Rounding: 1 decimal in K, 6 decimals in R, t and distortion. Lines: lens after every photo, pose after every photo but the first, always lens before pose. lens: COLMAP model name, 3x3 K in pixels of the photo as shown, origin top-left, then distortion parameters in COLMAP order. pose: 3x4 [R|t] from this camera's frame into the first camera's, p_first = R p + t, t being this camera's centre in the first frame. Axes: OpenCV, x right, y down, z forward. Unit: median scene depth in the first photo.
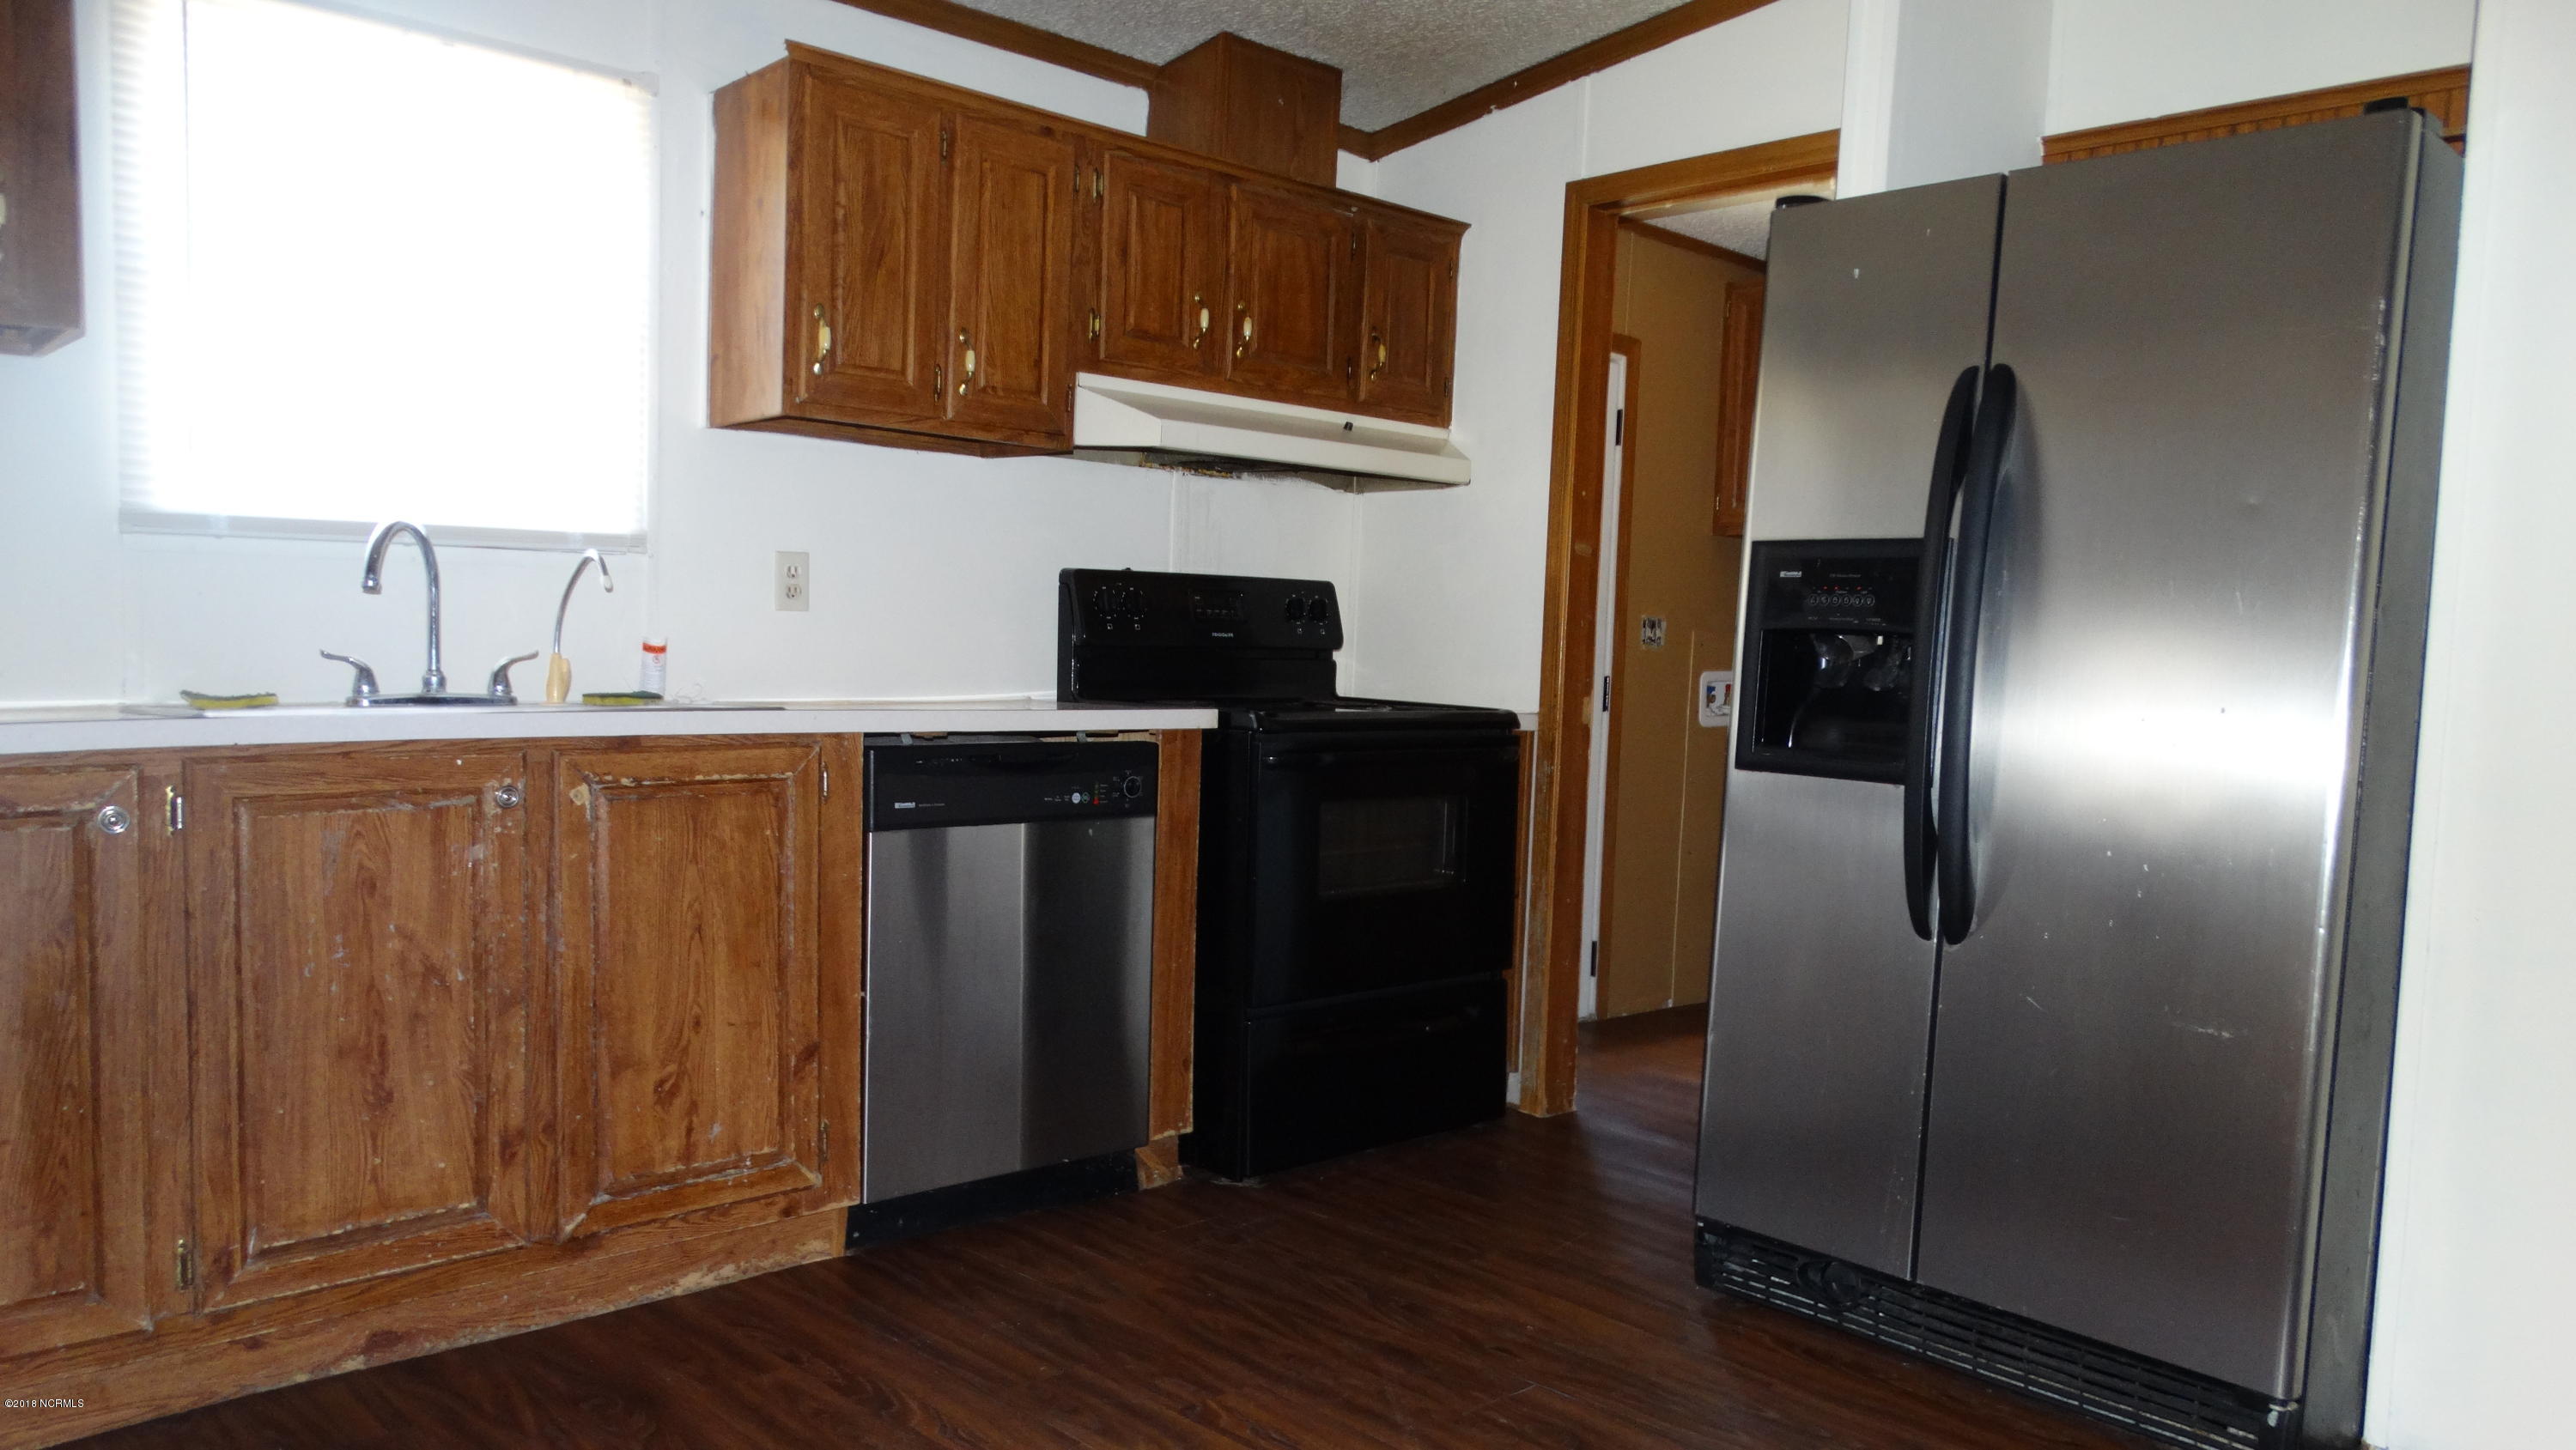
lens RADIAL K [[1953.7, 0, 1287.1], [0, 1953.7, 728.5], [0, 0, 1]] dist [0.075736, 0.005872]
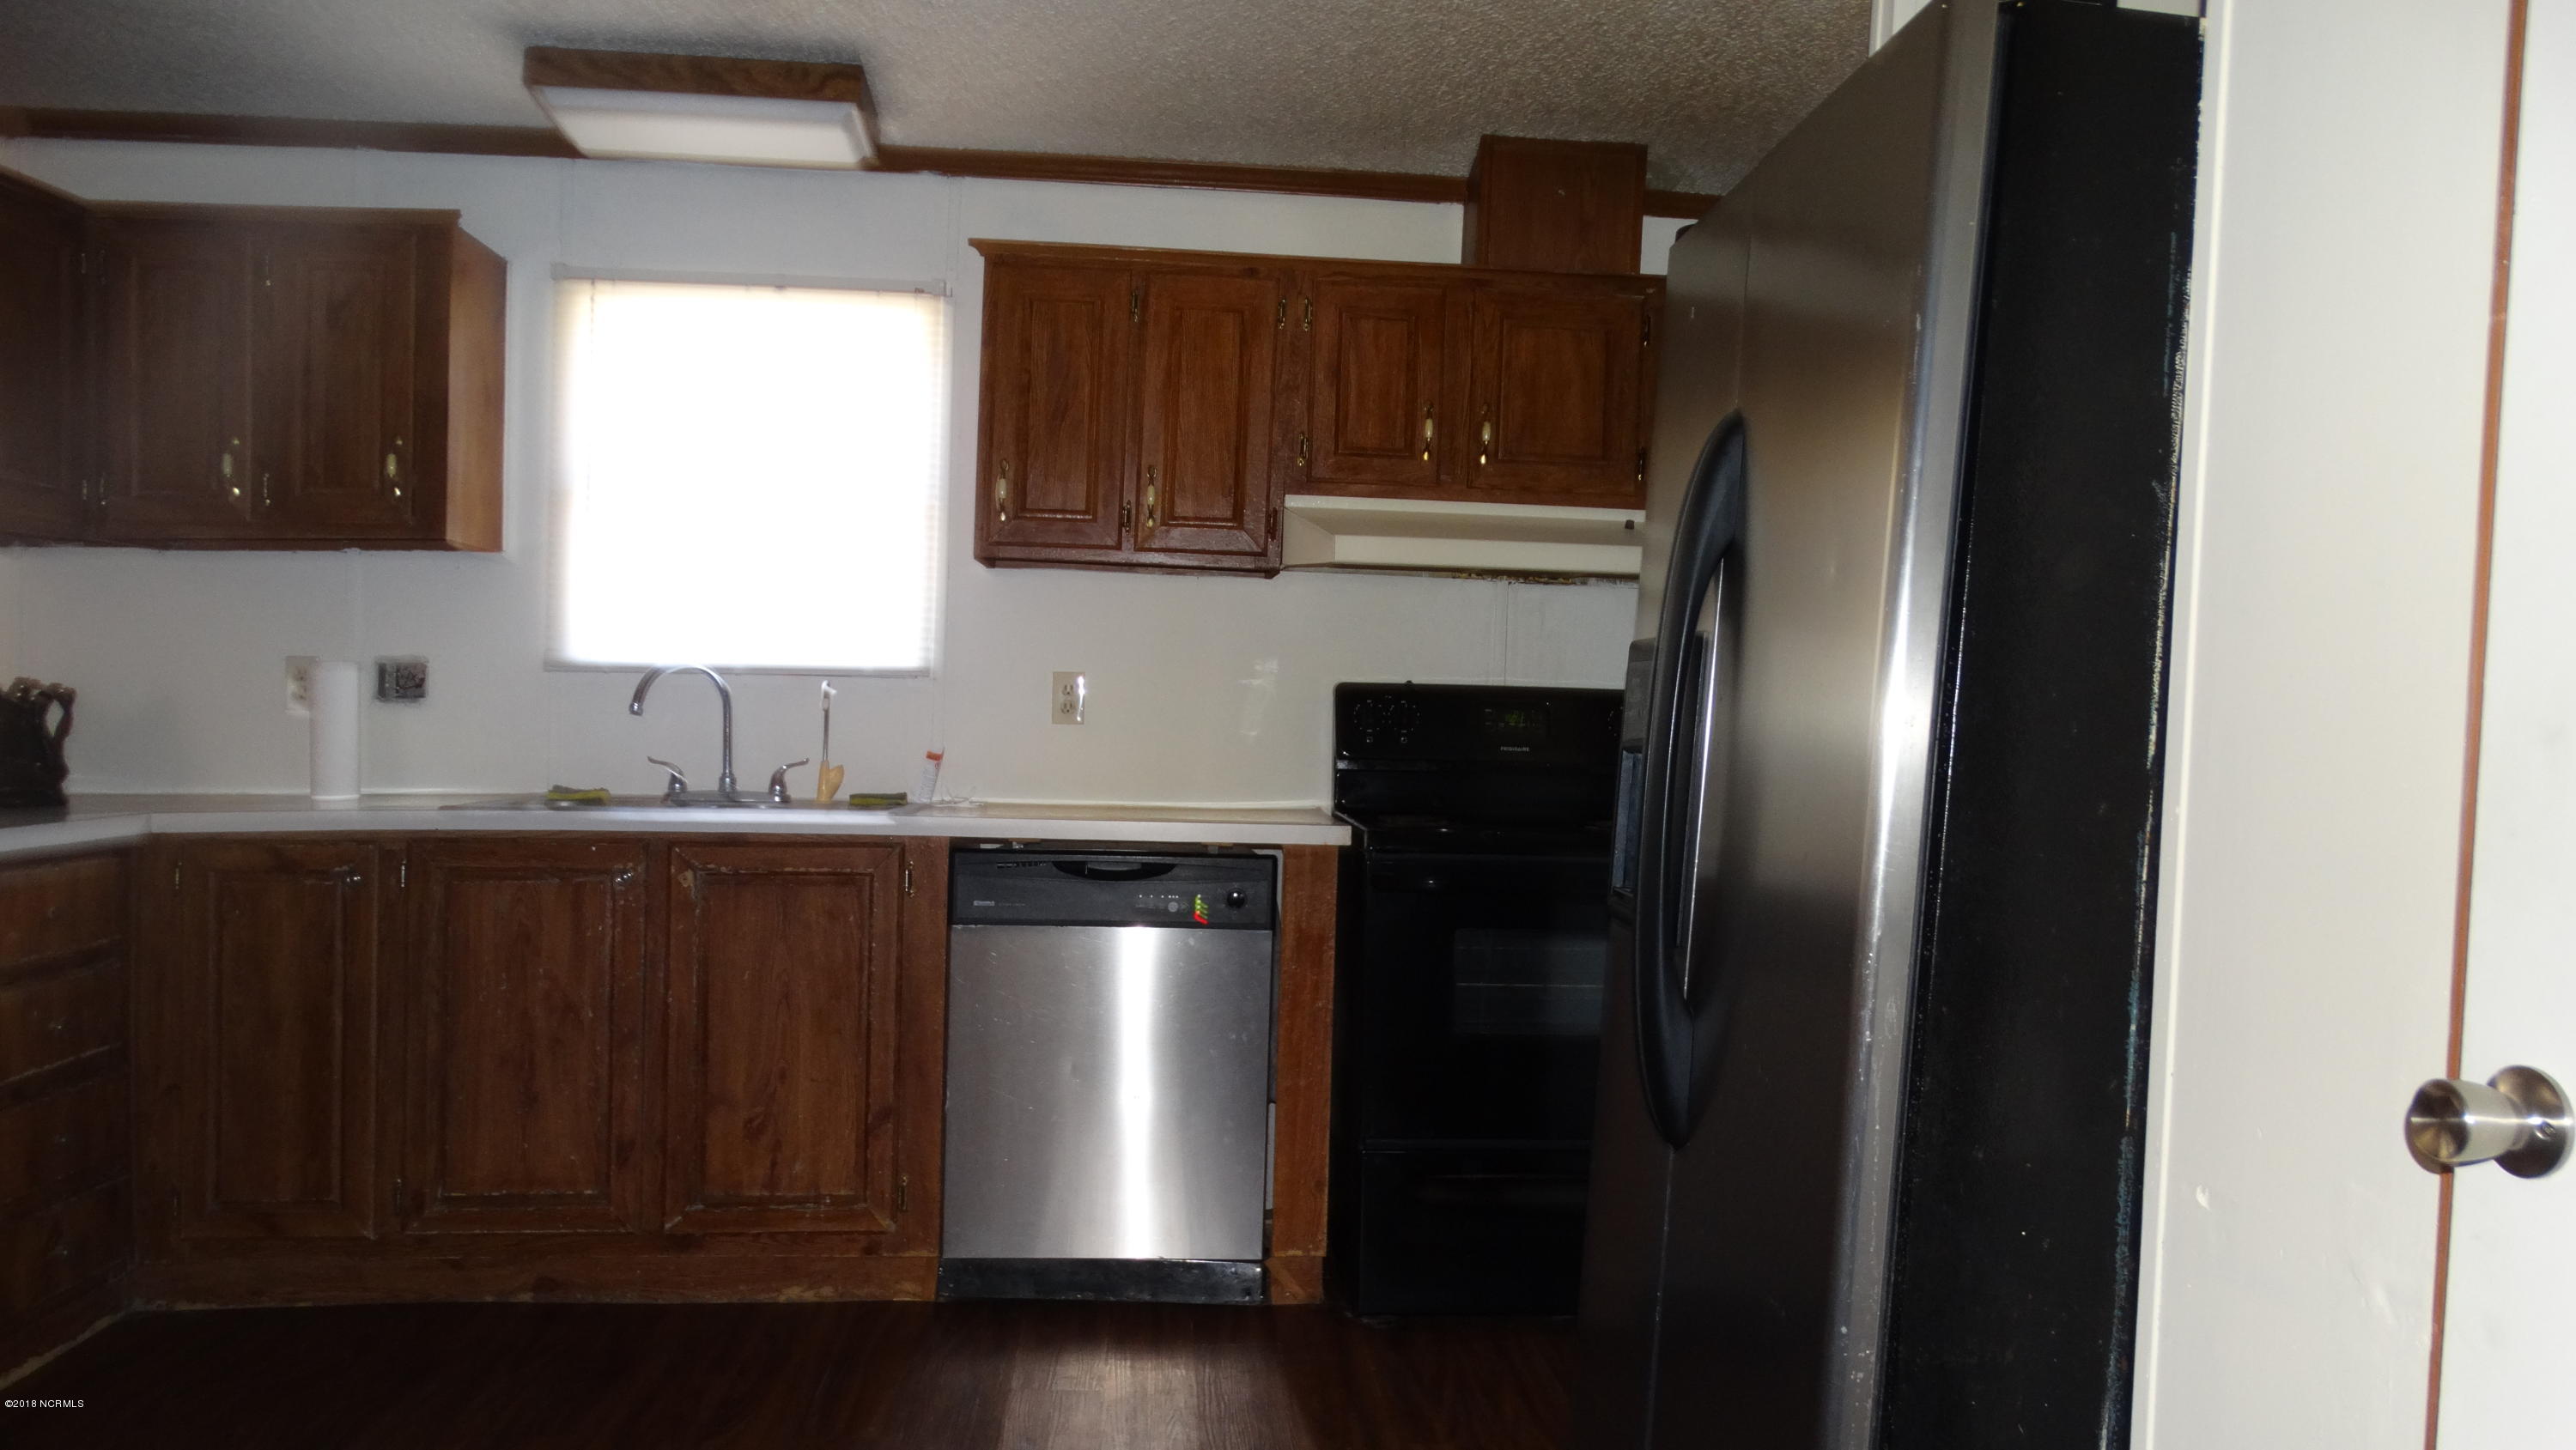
lens RADIAL K [[1953.7, 0, 1287.1], [0, 1953.7, 728.5], [0, 0, 1]] dist [0.075736, 0.005872]
pose [[0.762348, 0.012457, -0.647047, 0.699613], [-0.035489, 0.999115, -0.022578, -0.044505], [0.646193, 0.040175, 0.762116, 0.275047]]
